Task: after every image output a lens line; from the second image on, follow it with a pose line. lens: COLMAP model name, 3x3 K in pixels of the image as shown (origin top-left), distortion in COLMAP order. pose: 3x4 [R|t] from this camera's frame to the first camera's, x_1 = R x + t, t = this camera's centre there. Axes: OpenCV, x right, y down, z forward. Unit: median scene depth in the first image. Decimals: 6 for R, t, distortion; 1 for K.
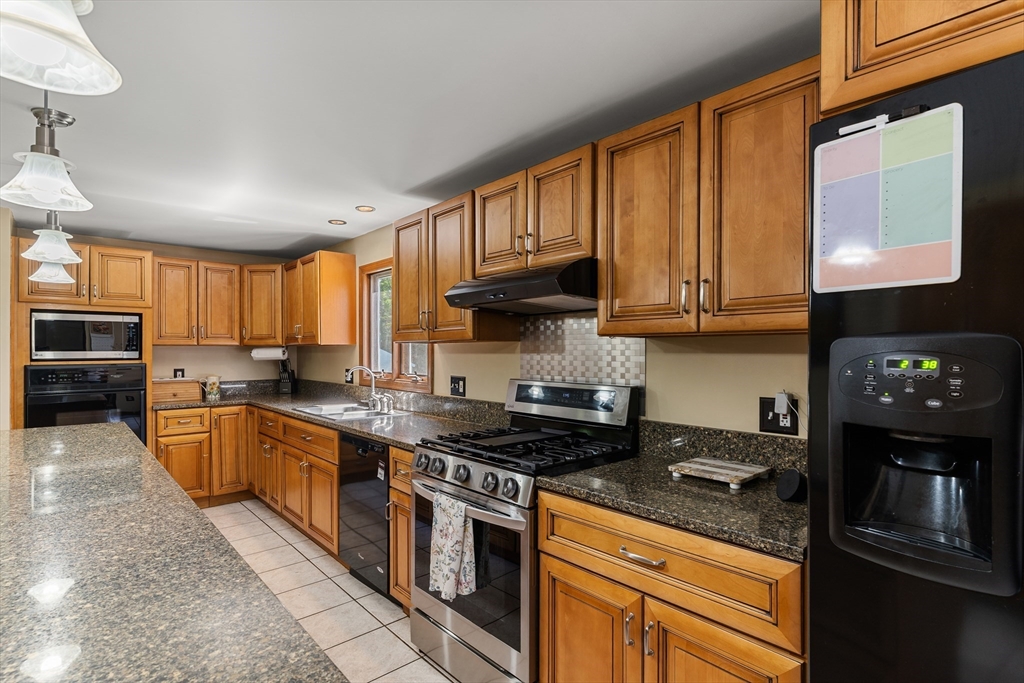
lens RADIAL K [[494.0, 0, 517.4], [0, 494.0, 348.4], [0, 0, 1]] dist [0.004063, -0.000452]
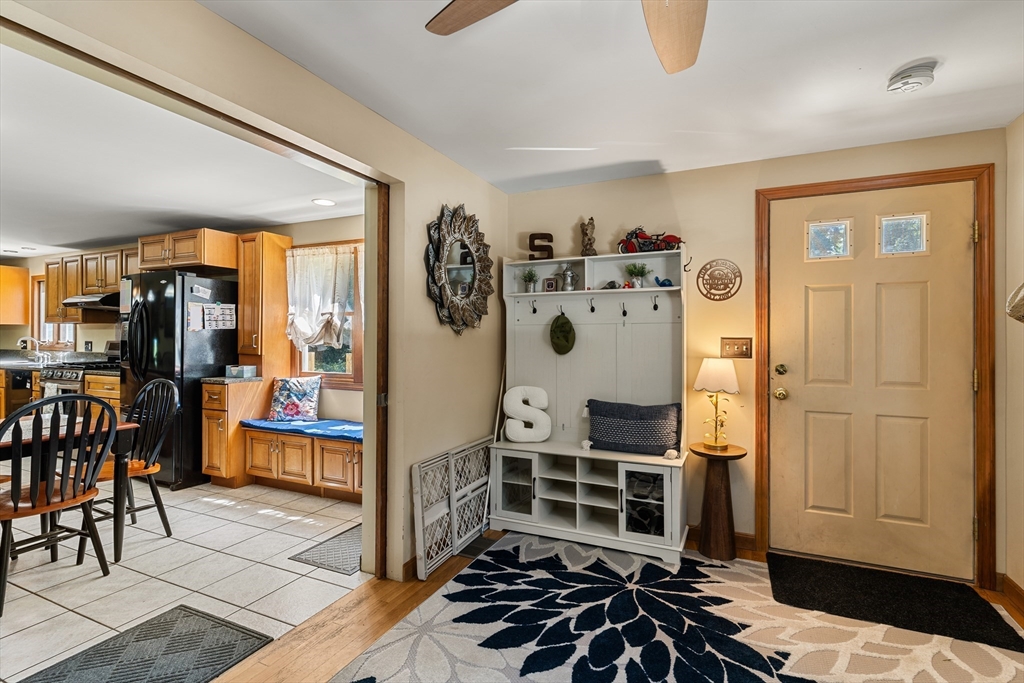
lens RADIAL K [[494.0, 0, 515.2], [0, 494.0, 335.8], [0, 0, 1]] dist [0.004063, -0.000452]
pose [[0.924959, 0.005540, 0.380027, 0.614242], [-0.006096, 0.999981, 0.000260, 0.021546], [-0.380018, -0.002557, 0.924975, -1.276083]]
